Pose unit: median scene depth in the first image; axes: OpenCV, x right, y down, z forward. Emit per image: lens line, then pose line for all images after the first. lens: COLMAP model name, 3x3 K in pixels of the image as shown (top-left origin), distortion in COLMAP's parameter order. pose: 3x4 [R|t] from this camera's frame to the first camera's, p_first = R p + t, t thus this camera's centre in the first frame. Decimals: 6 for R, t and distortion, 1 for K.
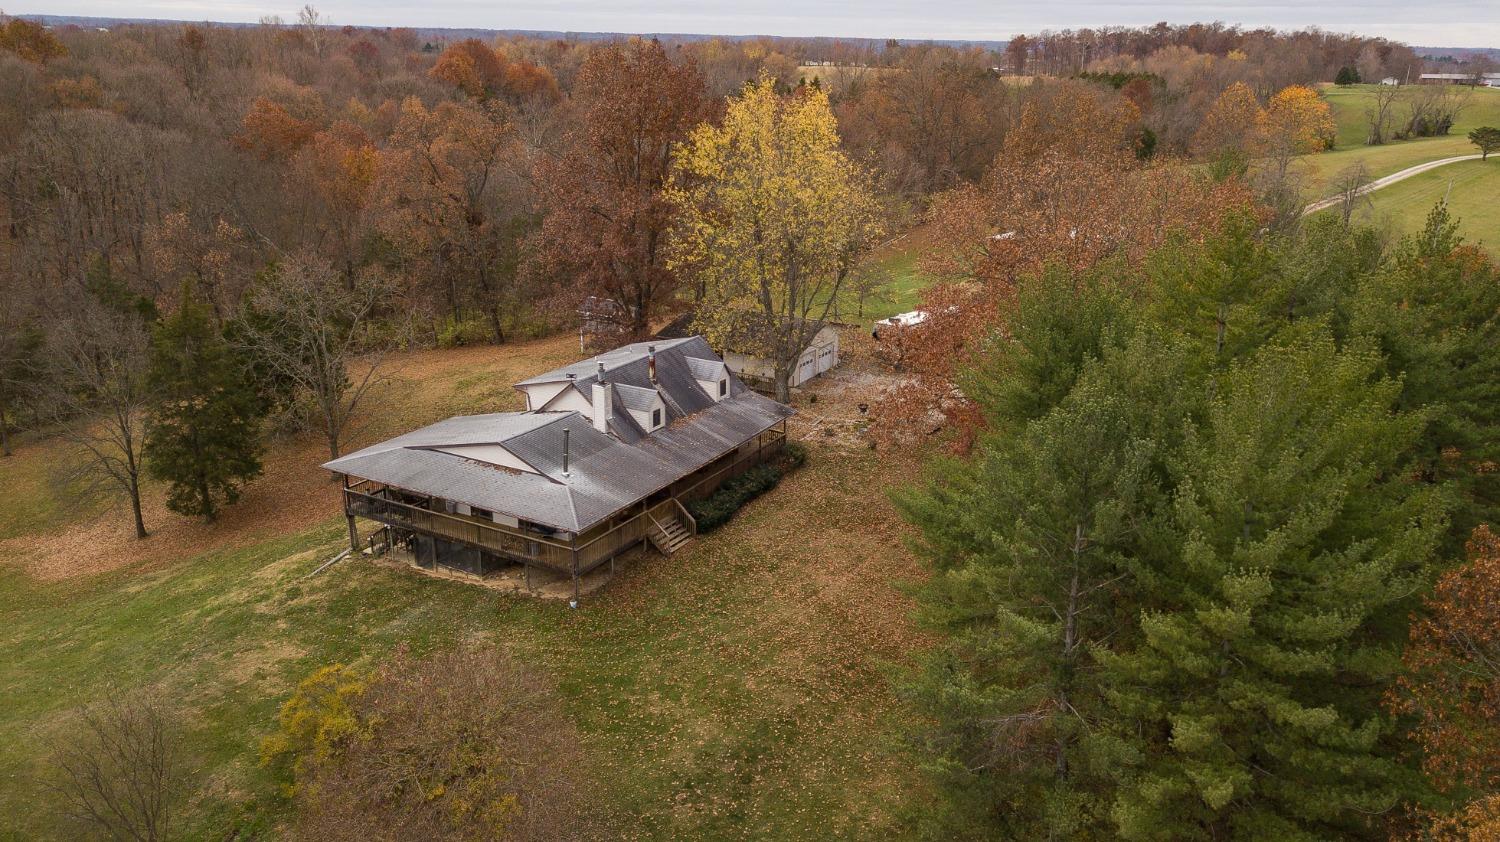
lens RADIAL K [[1191.0, 0, 758.3], [0, 1191.0, 402.7], [0, 0, 1]] dist [0.024429, 0.000280]
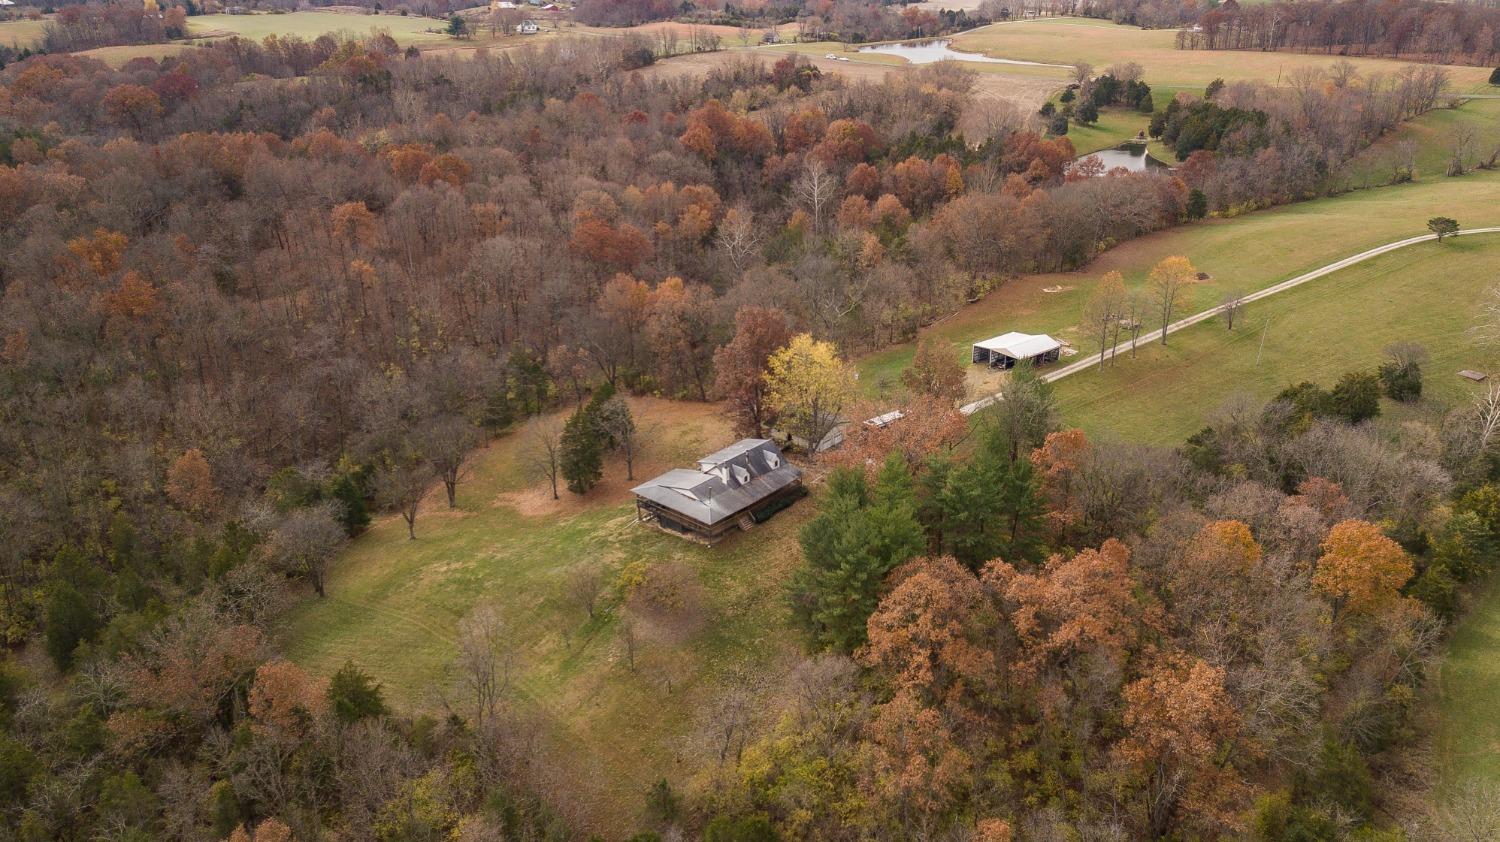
lens RADIAL K [[1156.4, 0, 762.3], [0, 1156.4, 421.4], [0, 0, 1]] dist [0.044658, -0.002487]
pose [[0.980062, 0.062288, -0.188675, 0.465389], [-0.041549, 0.992845, 0.111946, -0.438103], [0.194298, -0.101874, 0.975638, -1.645540]]
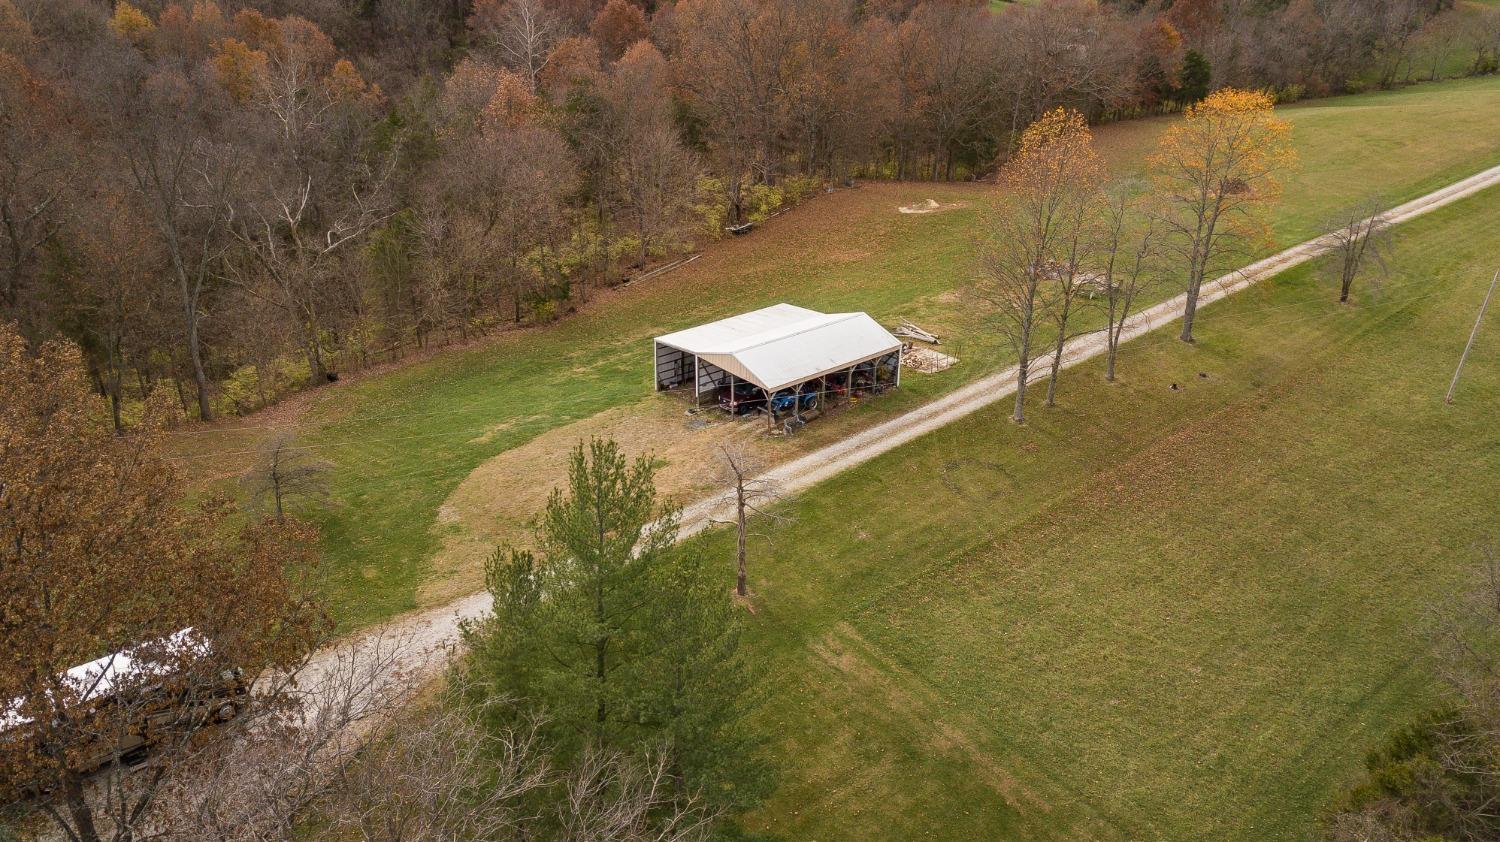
lens RADIAL K [[1156.4, 0, 762.3], [0, 1156.4, 421.4], [0, 0, 1]] dist [0.044658, -0.002487]
pose [[0.989253, 0.071704, -0.127423, 0.696678], [-0.053783, 0.988845, 0.138900, -0.388158], [0.135962, -0.130554, 0.982074, 0.877133]]
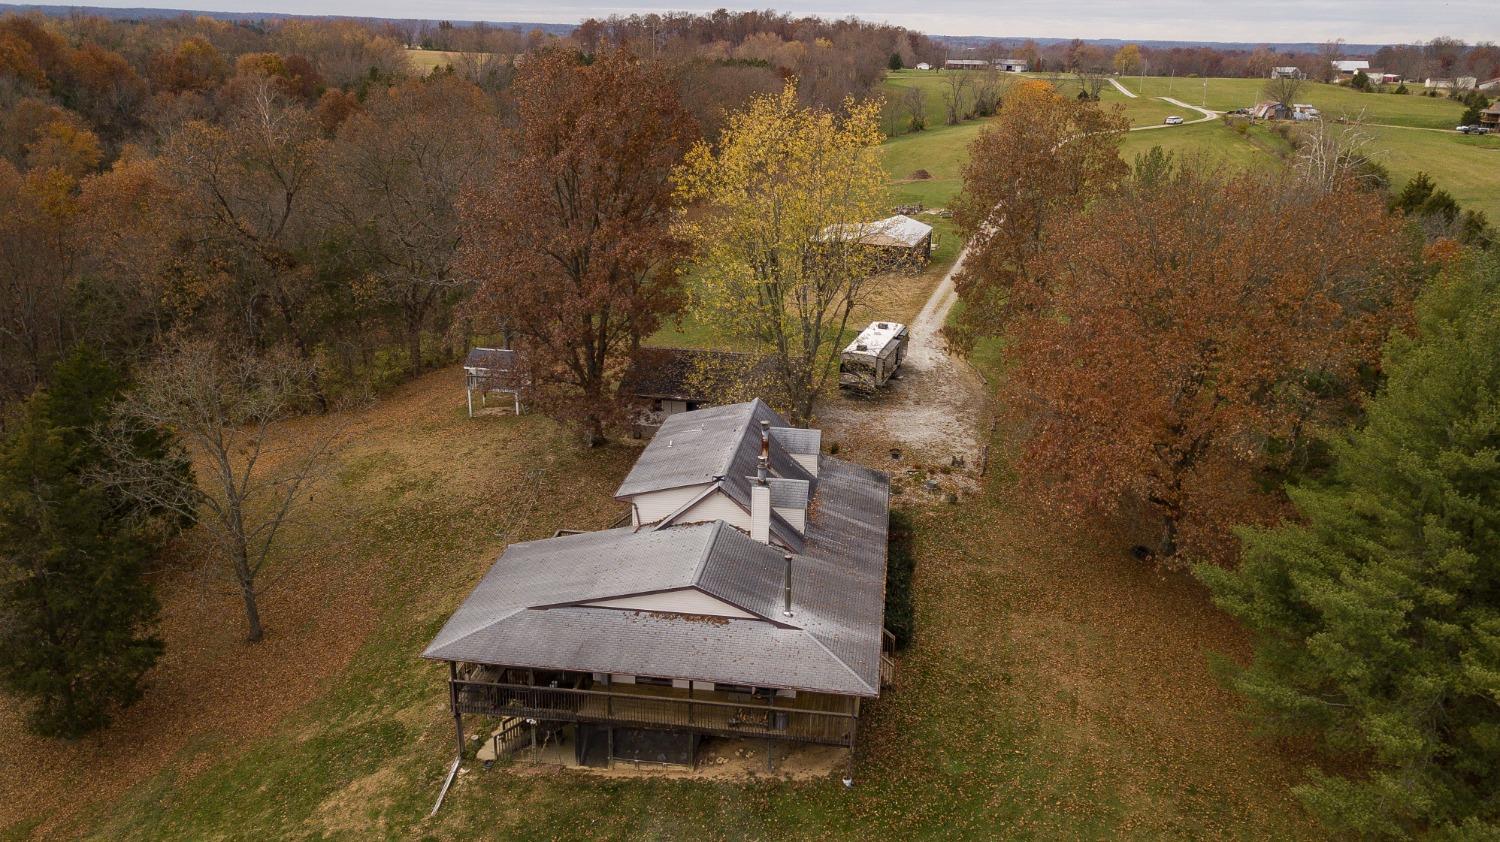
lens RADIAL K [[1156.4, 0, 762.3], [0, 1156.4, 421.4], [0, 0, 1]] dist [0.044658, -0.002487]
pose [[0.926285, -0.113625, 0.359283, -0.410216], [0.100591, 0.993416, 0.054836, -0.100891], [-0.363148, -0.014653, 0.931616, 0.292566]]
